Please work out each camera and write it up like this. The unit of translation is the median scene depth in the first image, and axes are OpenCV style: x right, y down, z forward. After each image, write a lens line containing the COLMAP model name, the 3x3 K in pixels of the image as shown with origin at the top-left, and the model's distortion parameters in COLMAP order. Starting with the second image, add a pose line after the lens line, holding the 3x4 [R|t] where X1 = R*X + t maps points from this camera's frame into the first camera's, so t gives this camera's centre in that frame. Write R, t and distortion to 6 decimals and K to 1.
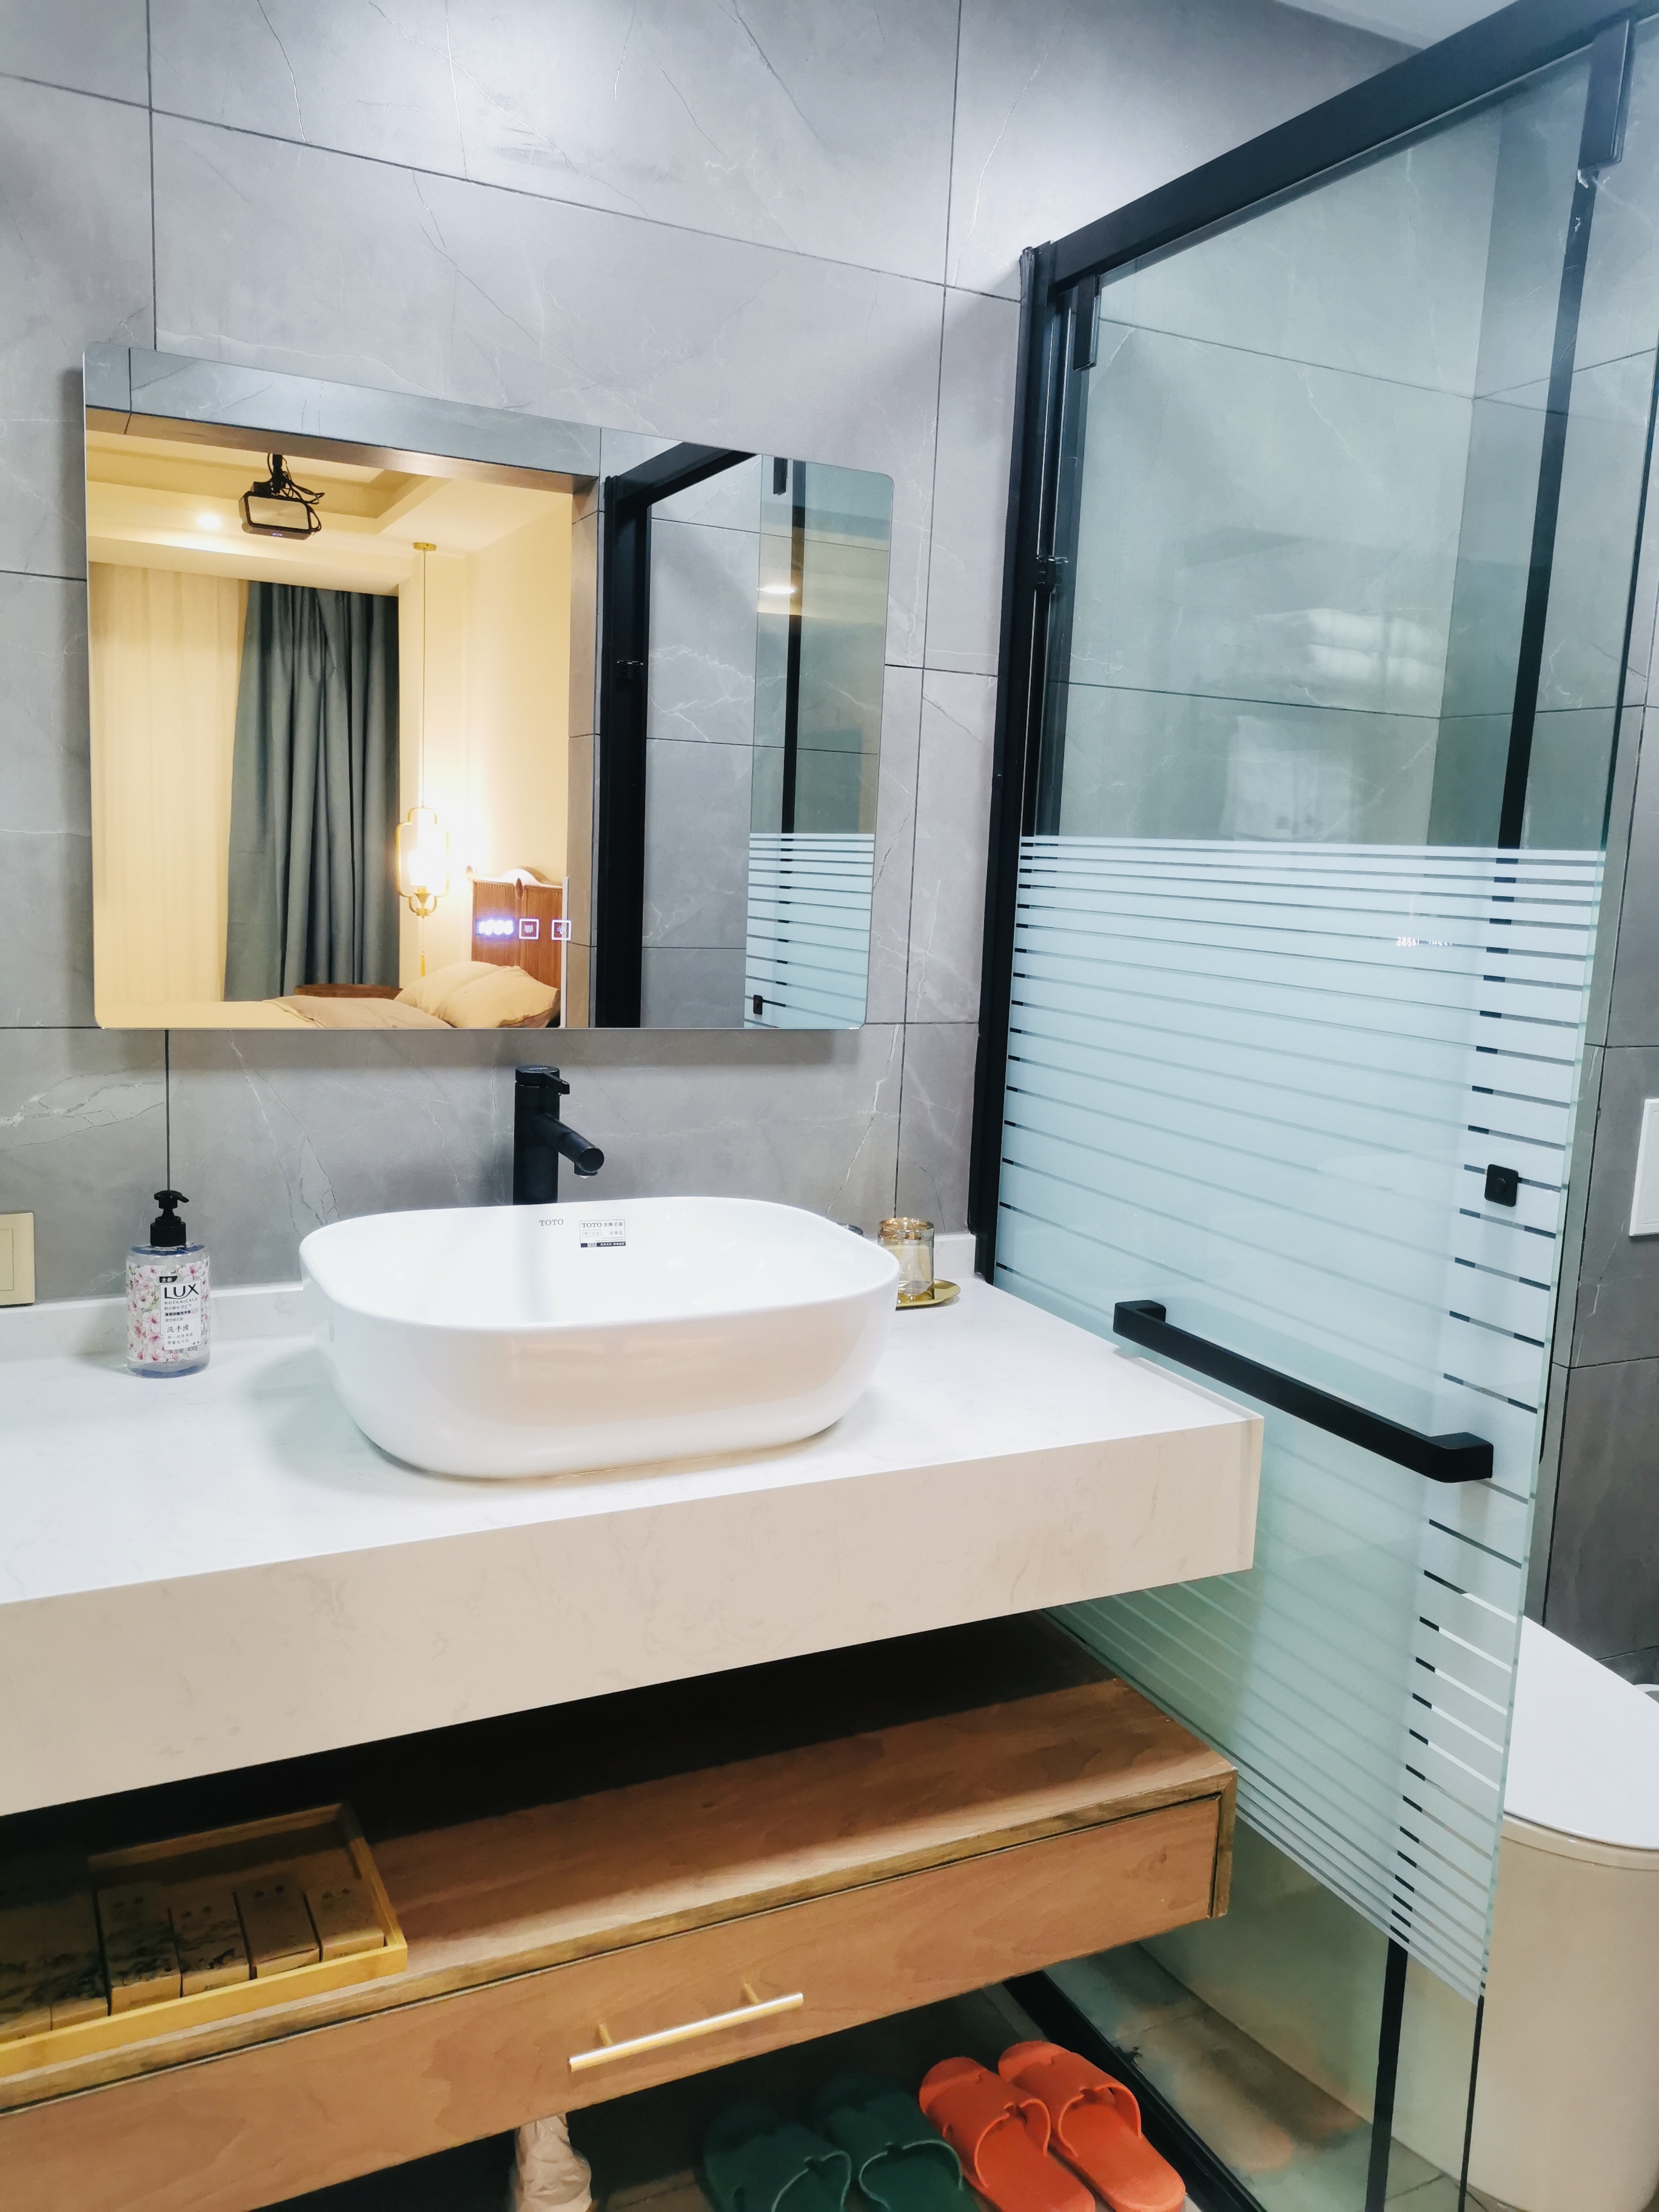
lens RADIAL K [[1693.1, 0, 829.5], [0, 1693.1, 1106.0], [0, 0, 1]] dist [0.077796, -0.067788]
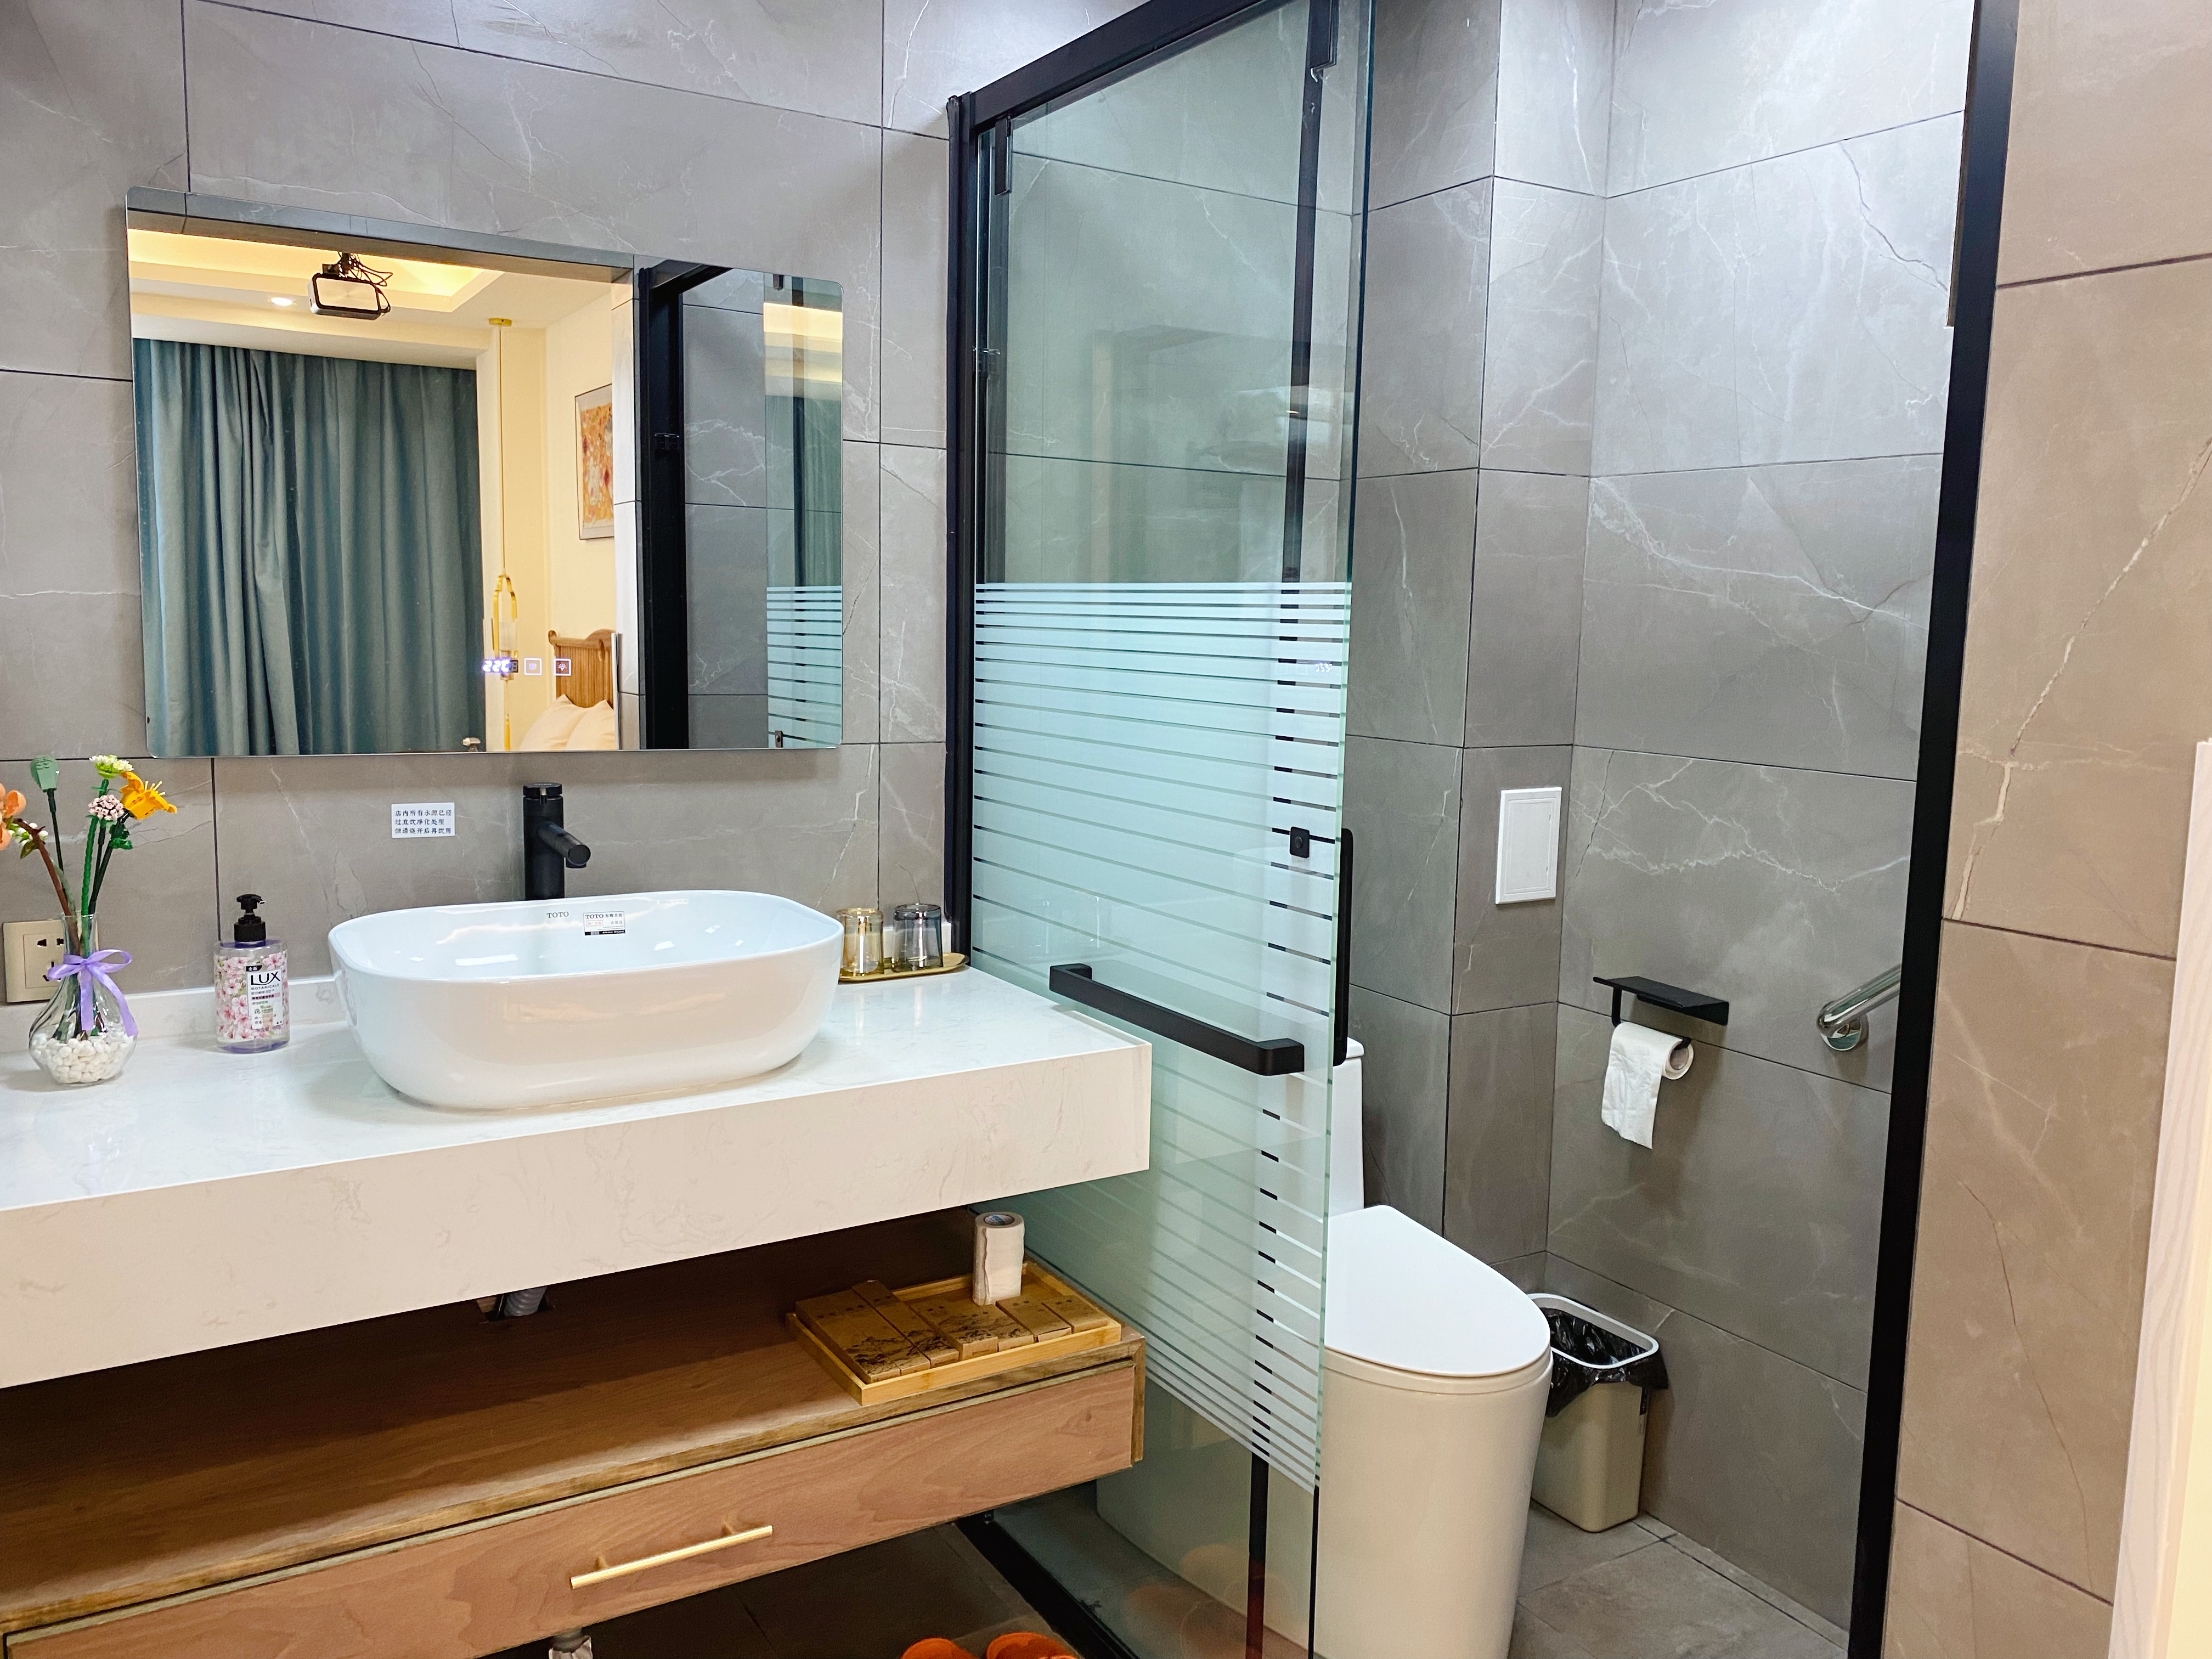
lens RADIAL K [[1698.0, 0, 1104.9], [0, 1698.0, 823.6], [0, 0, 1]] dist [0.085593, -0.111487]
pose [[0.995737, -0.033186, 0.086062, 0.112101], [0.035356, 0.999091, -0.023806, 0.046754], [-0.085194, 0.026747, 0.996005, -0.215222]]
